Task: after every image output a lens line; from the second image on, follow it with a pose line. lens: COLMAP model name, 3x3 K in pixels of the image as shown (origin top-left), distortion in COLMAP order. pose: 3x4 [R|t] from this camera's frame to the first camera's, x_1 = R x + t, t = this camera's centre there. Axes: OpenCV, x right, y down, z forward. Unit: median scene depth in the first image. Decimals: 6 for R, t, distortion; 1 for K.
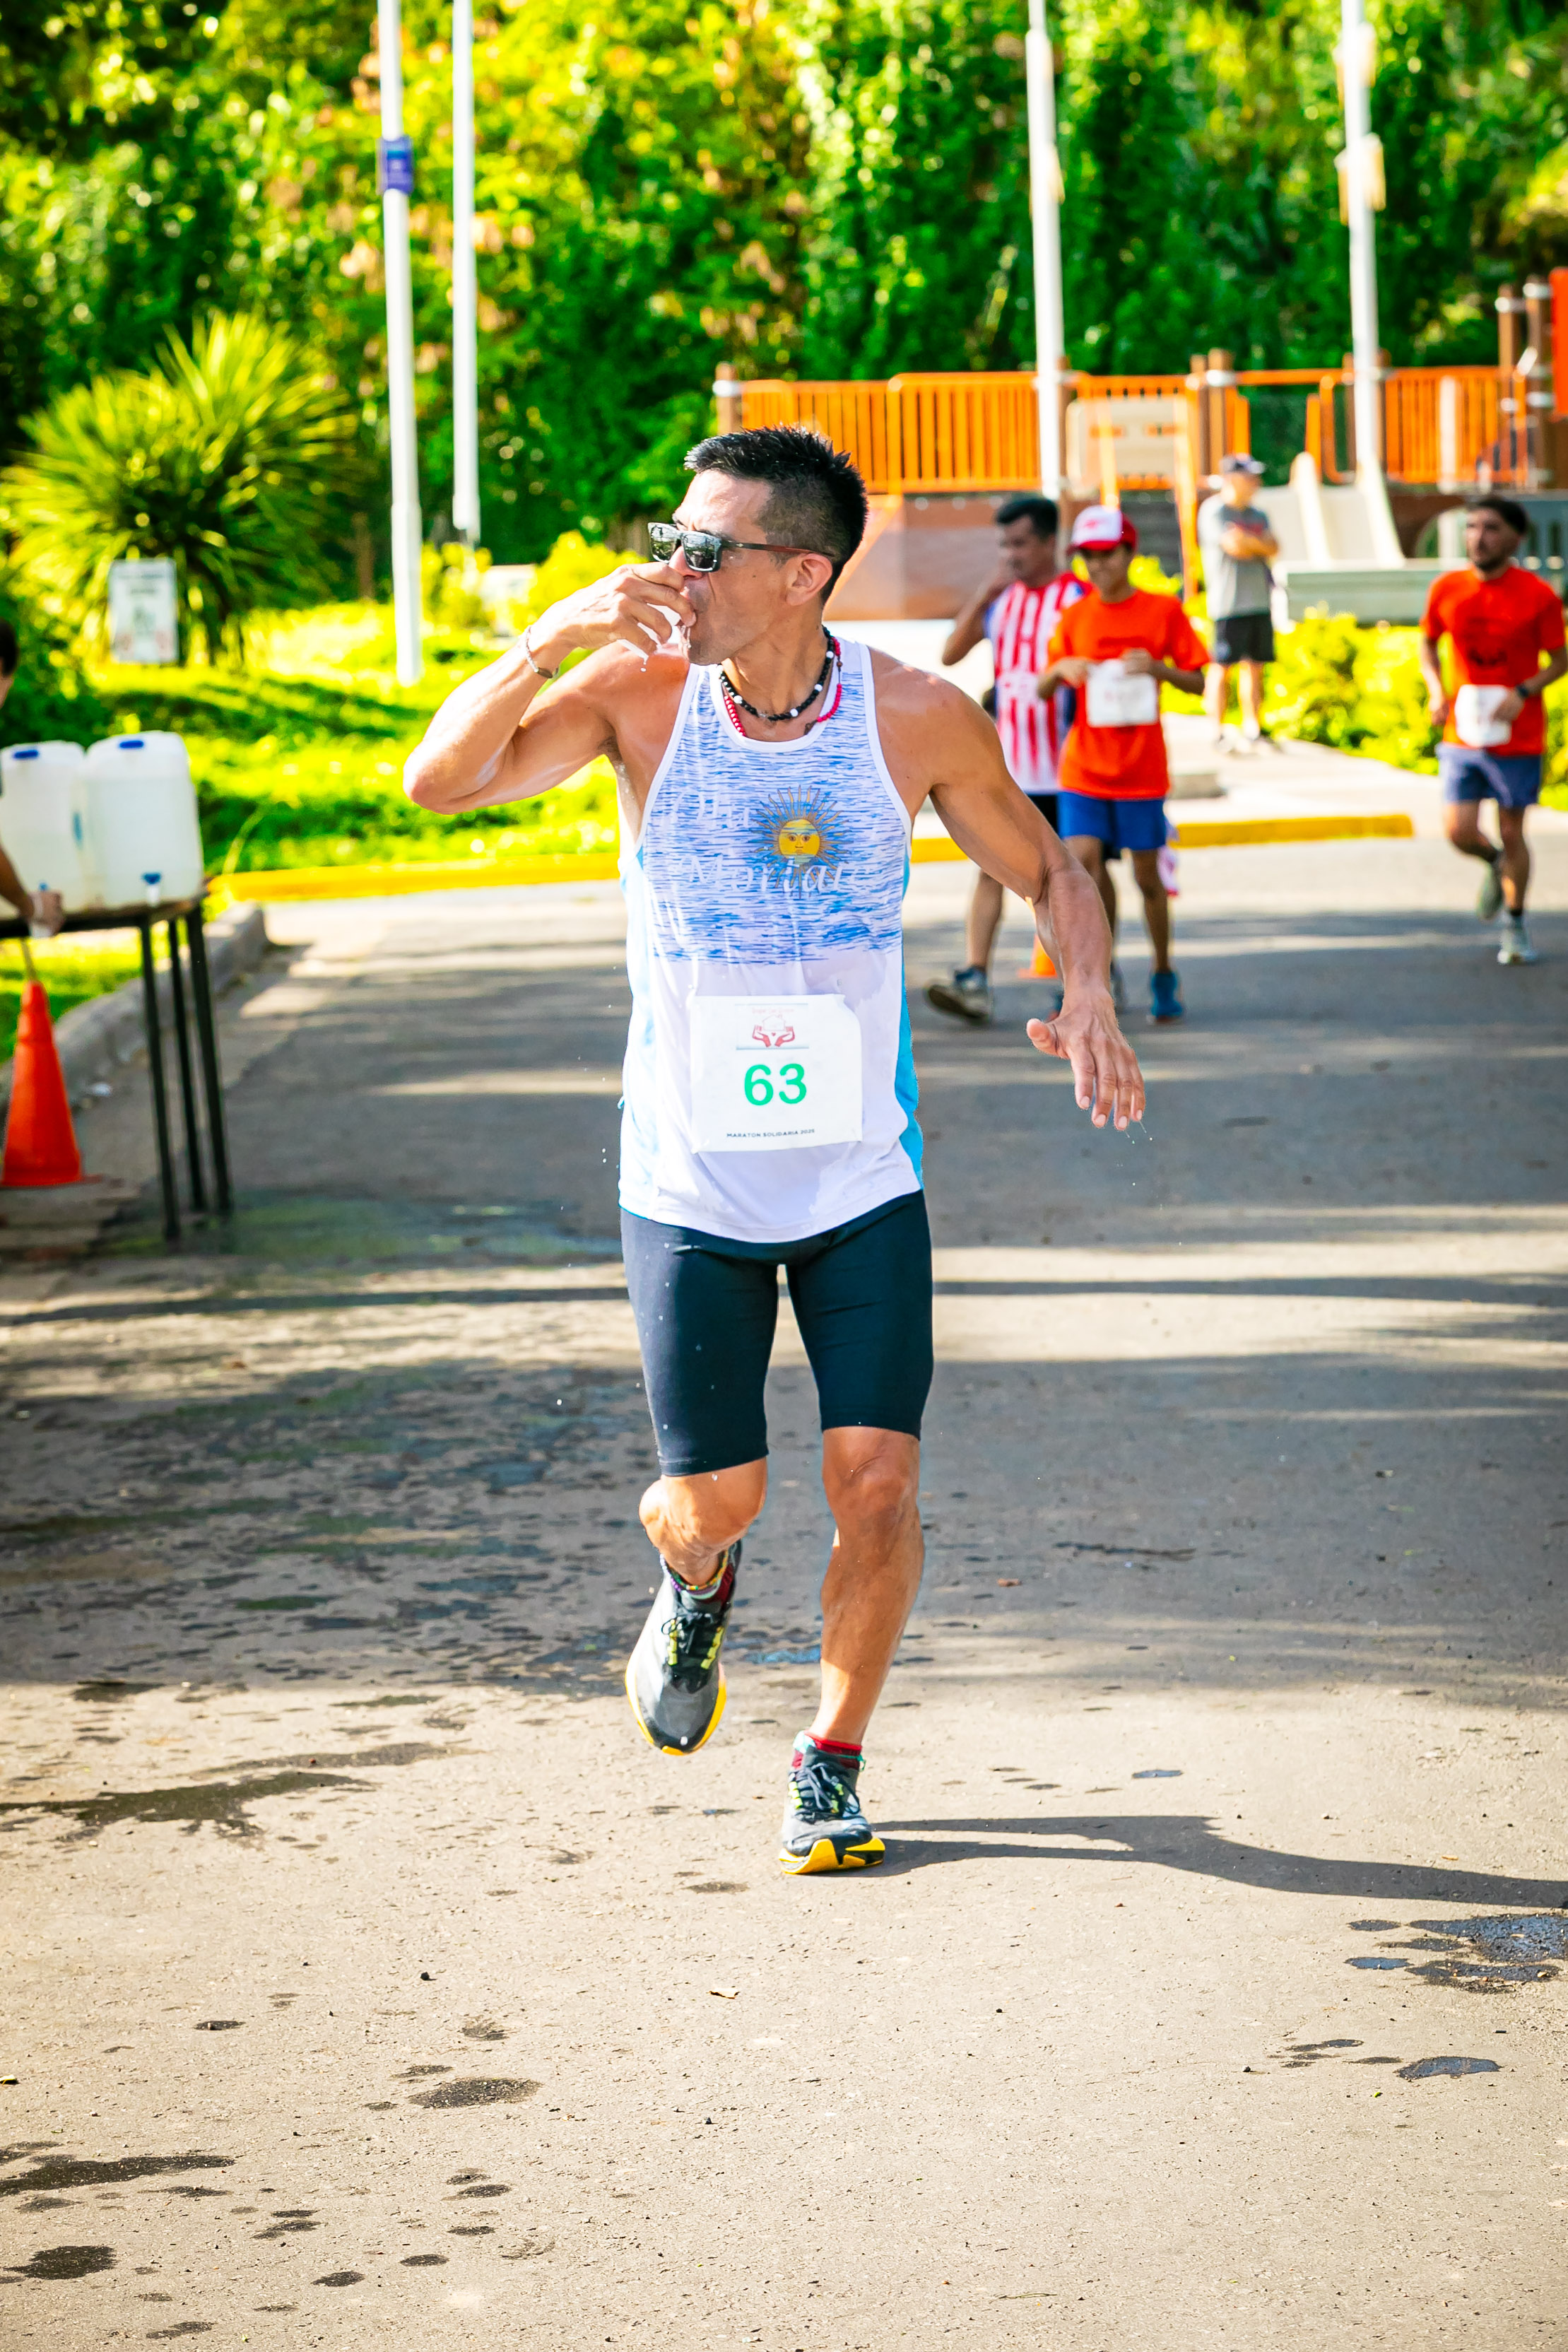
lens RADIAL K [[8938.1, 0, 784.0], [0, 8938.1, 1176.0], [0, 0, 1]] dist [-0.487308, -0.275345]
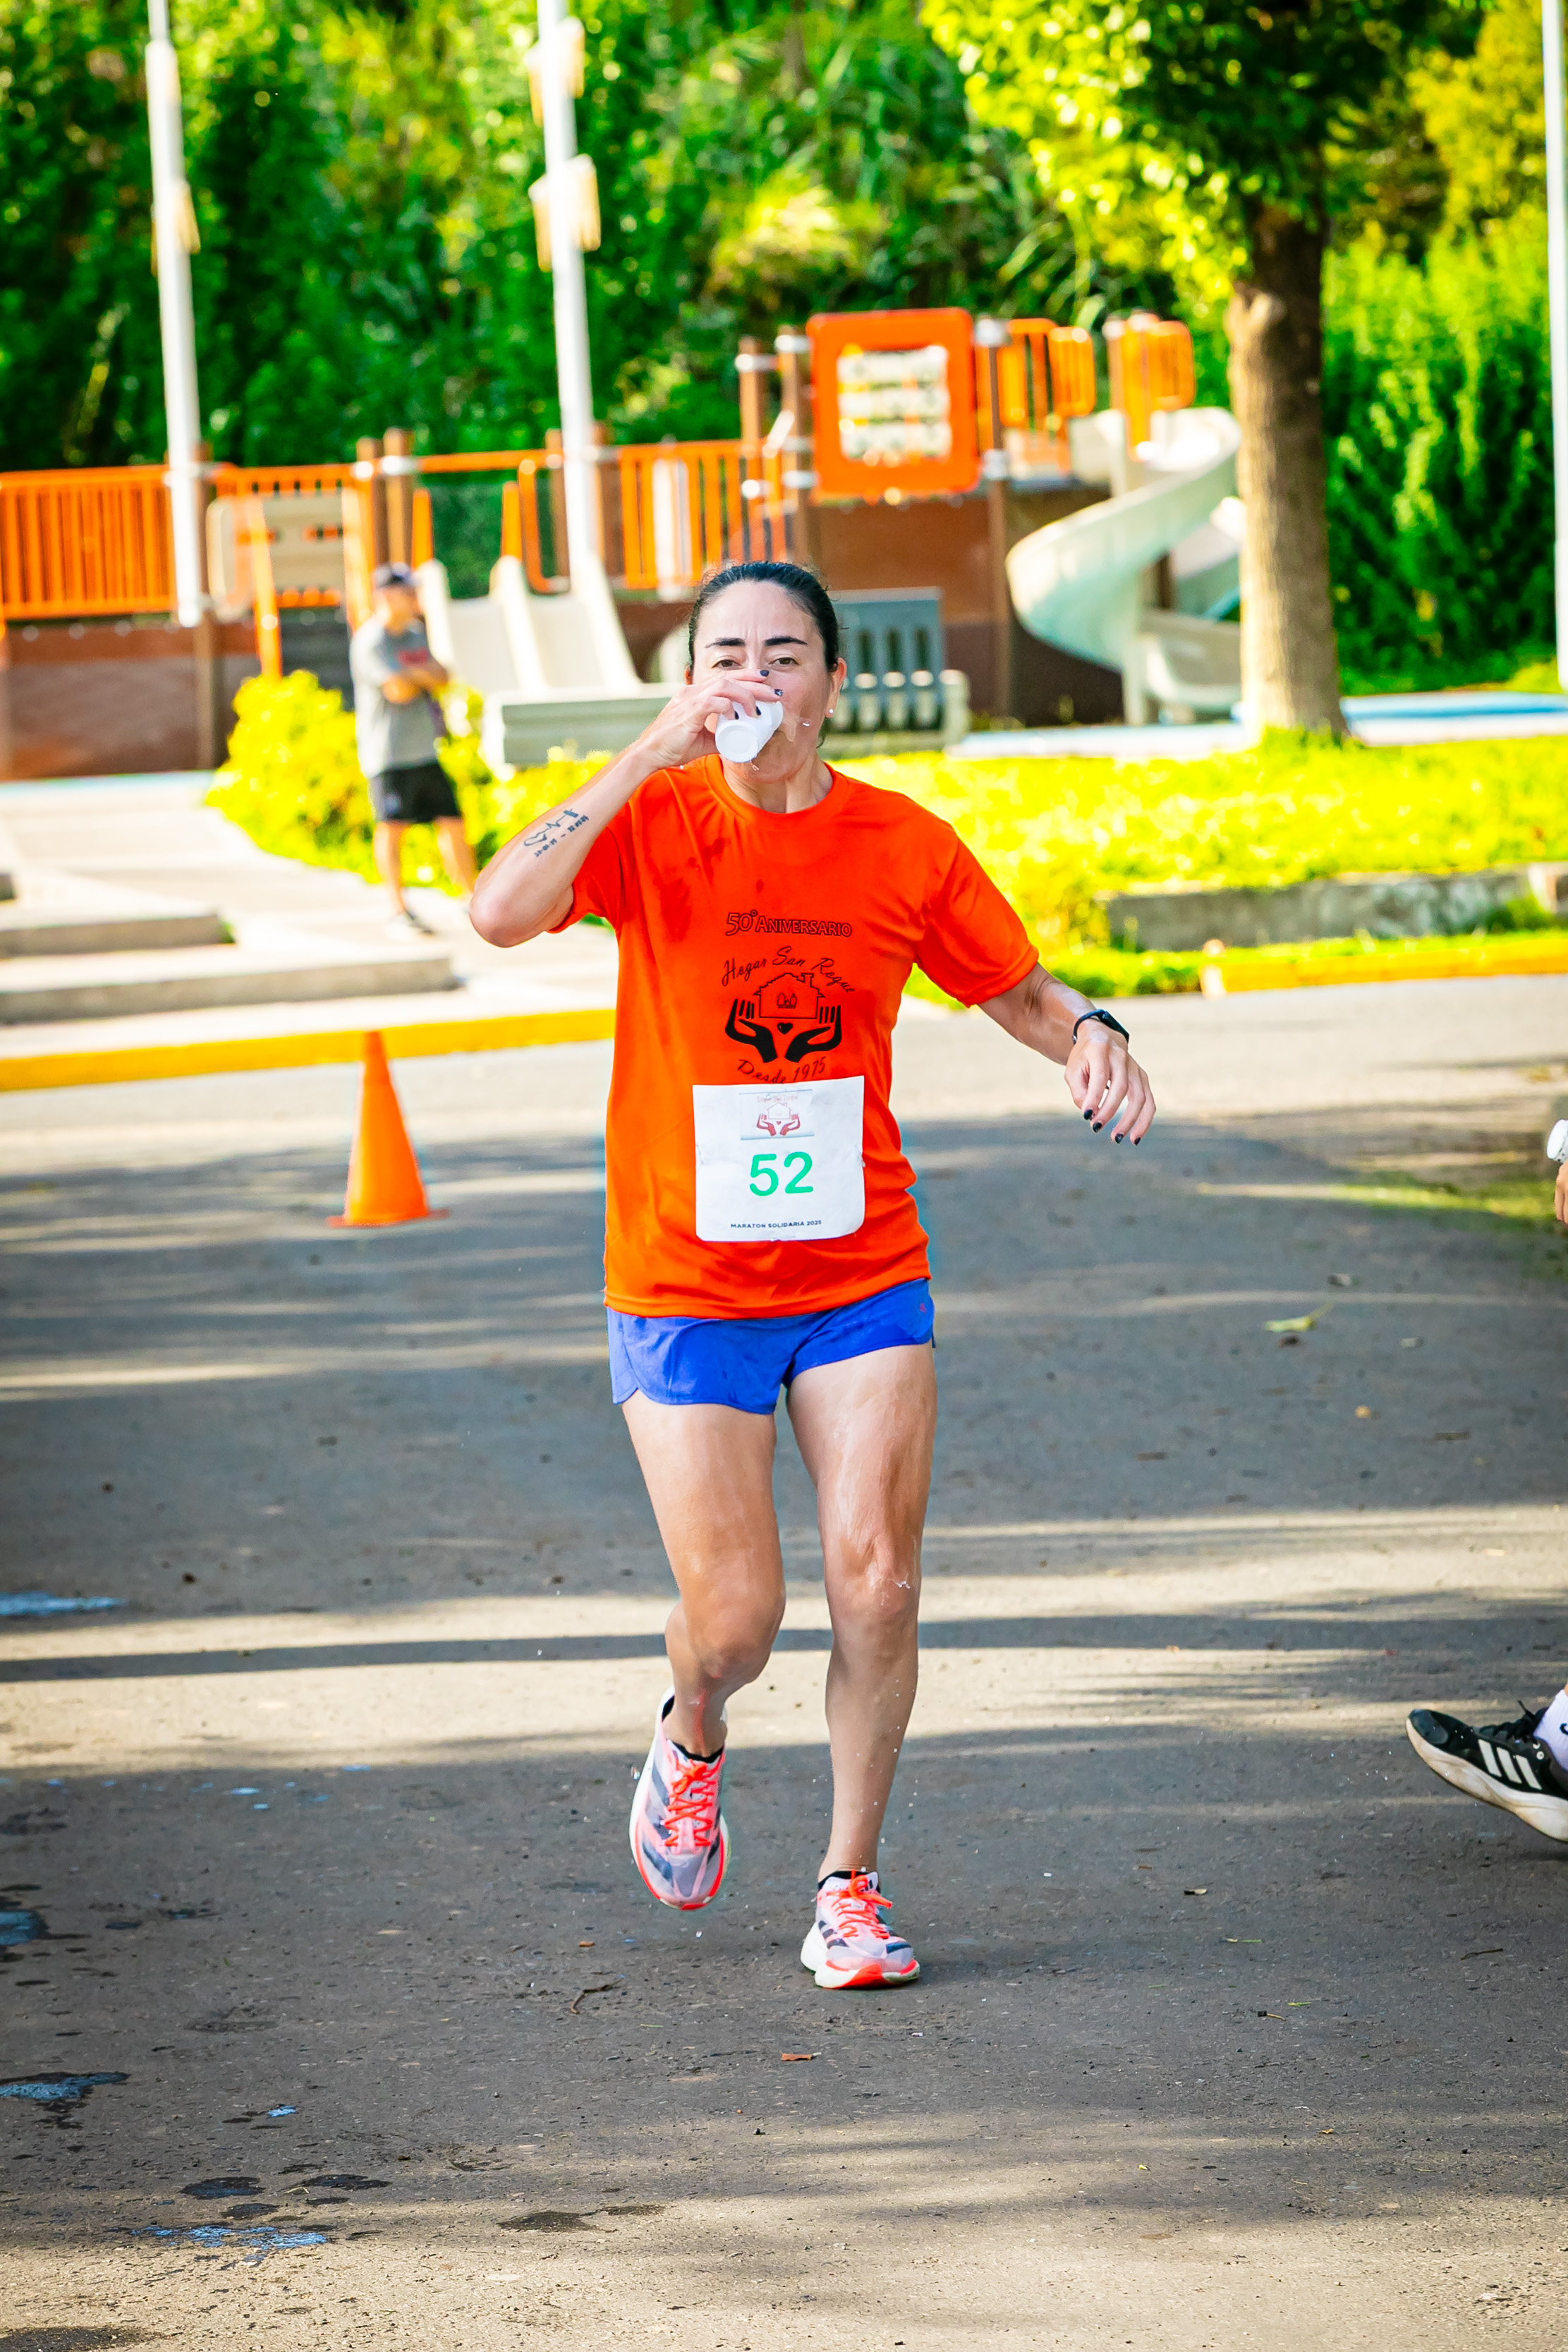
lens RADIAL K [[10953.8, 0, 784.0], [0, 10953.8, 1176.0], [0, 0, 1]] dist [-0.920713, -1.565215]
pose [[0.994975, -0.029864, 0.095566, -0.011678], [0.032282, 0.999194, -0.023858, -0.001256], [-0.094777, 0.026823, 0.995137, 0.021953]]
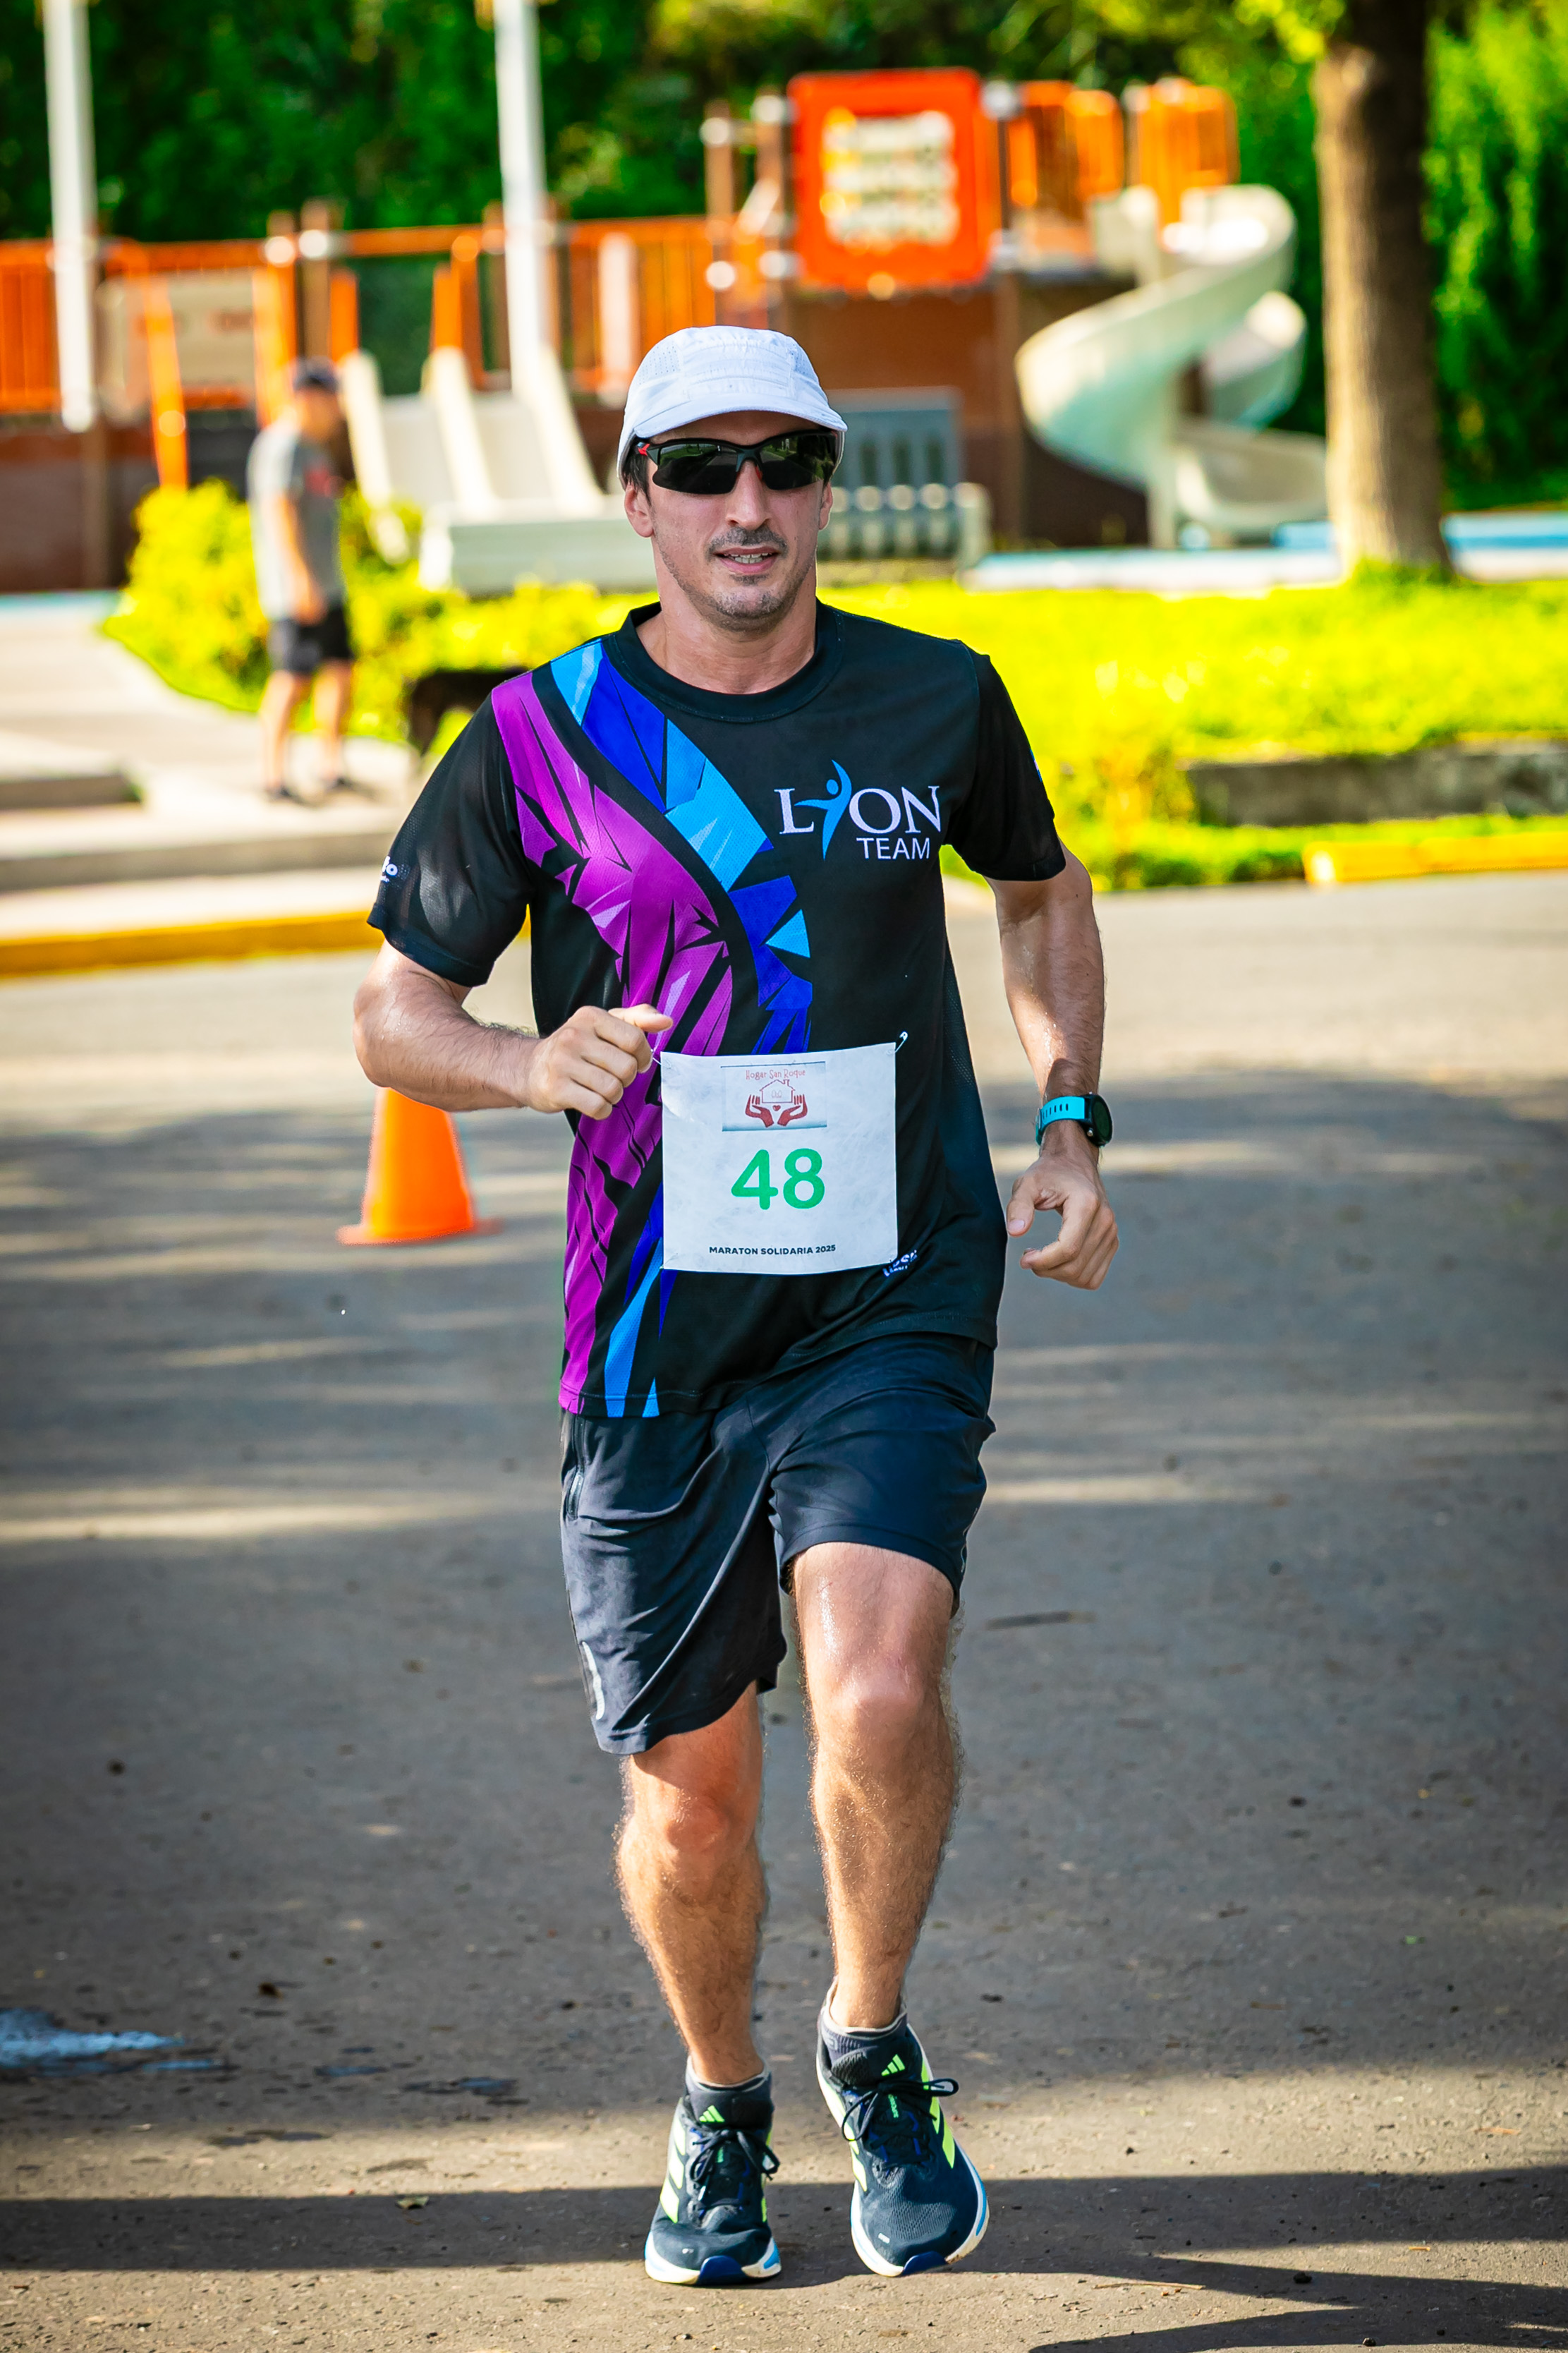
lens RADIAL K [[11555.3, 0, 784.0], [0, 11555.3, 1176.5], [0, 0, 1]] dist [-1.093424, -1.175687]
pose [[0.994049, -0.021237, 0.106847, -0.011774], [0.022301, 0.999713, -0.008771, -0.007841], [-0.106631, 0.011102, 0.994237, 0.102489]]
